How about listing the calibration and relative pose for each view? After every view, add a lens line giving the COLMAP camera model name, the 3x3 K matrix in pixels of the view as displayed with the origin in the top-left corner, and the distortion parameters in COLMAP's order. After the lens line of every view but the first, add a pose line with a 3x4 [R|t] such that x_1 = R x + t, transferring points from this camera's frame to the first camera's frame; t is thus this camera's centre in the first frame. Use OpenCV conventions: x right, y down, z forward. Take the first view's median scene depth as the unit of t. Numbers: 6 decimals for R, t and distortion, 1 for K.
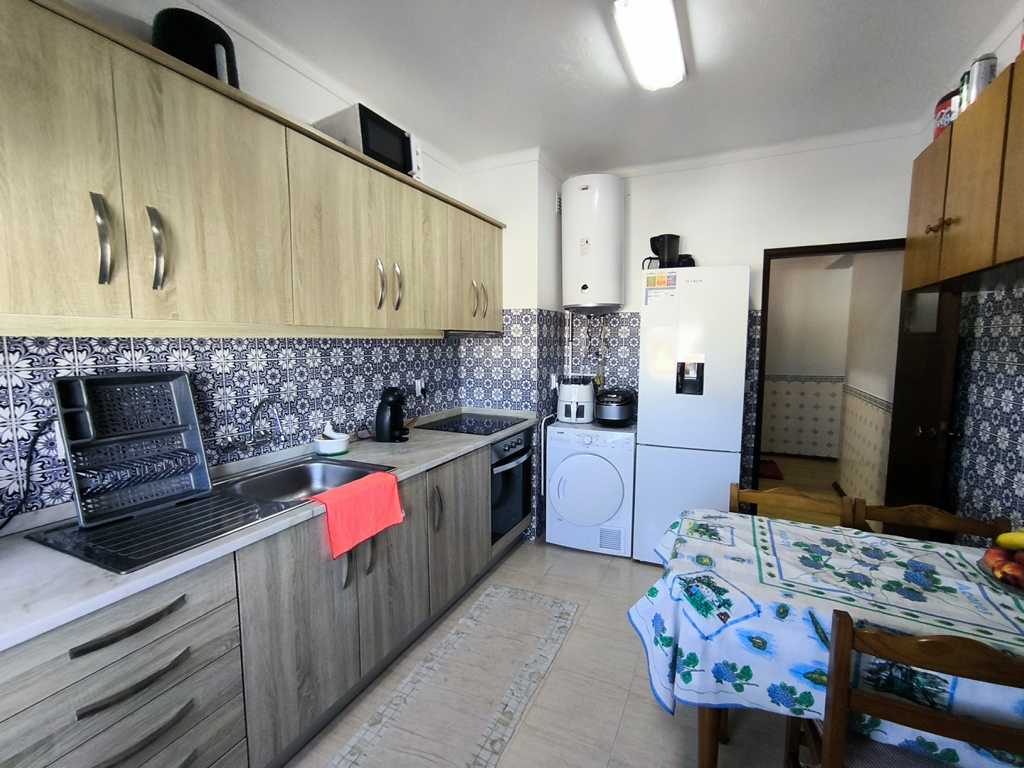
lens RADIAL K [[466.6, 0, 515.7], [0, 466.6, 383.1], [0, 0, 1]] dist [0.000348, 0.013651]
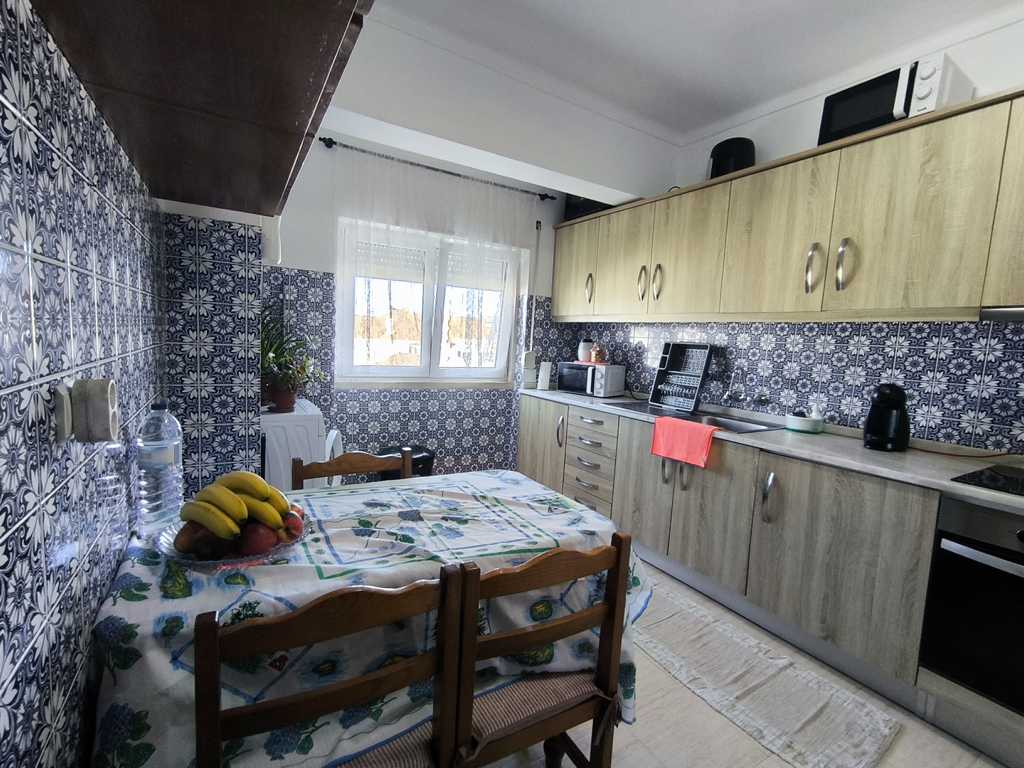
lens RADIAL K [[466.6, 0, 515.7], [0, 466.6, 383.1], [0, 0, 1]] dist [0.000348, 0.013651]
pose [[-0.544468, 0.044851, -0.837582, 0.907928], [-0.135302, 0.980796, 0.140472, -0.022522], [0.827797, 0.189809, -0.527943, 1.046433]]
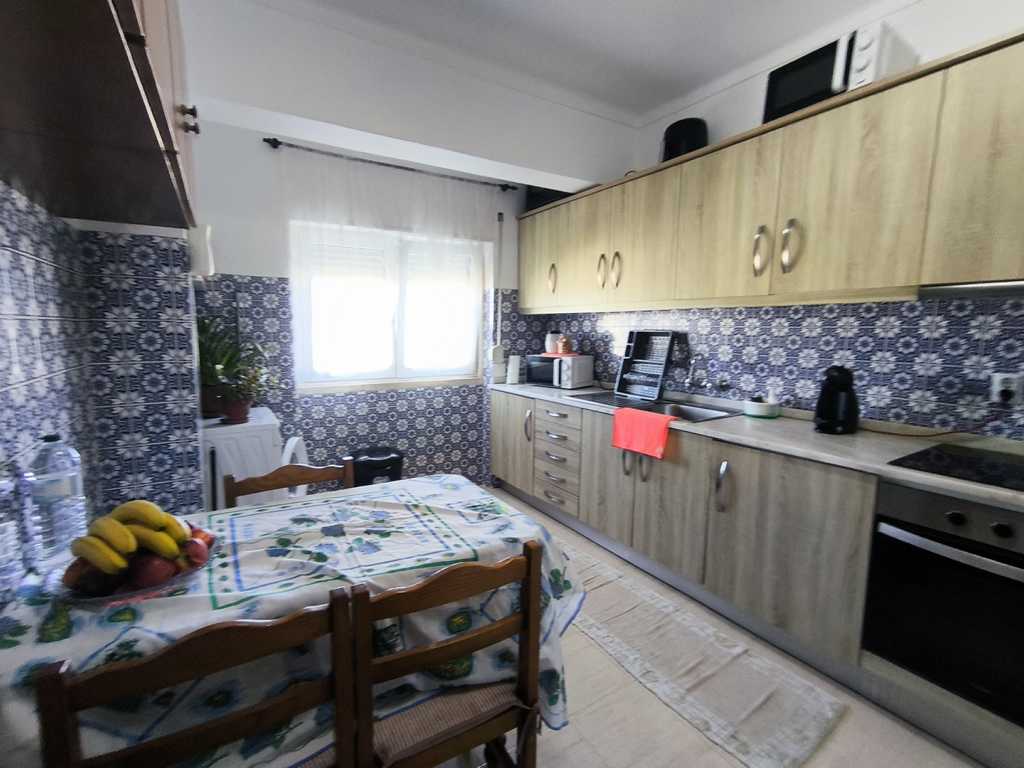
lens RADIAL K [[466.6, 0, 515.7], [0, 466.6, 383.1], [0, 0, 1]] dist [0.000348, 0.013651]
pose [[-0.541987, 0.094576, -0.835049, 0.833078], [-0.084996, 0.982383, 0.166429, -0.057313], [0.836078, 0.161178, -0.524400, 1.128807]]
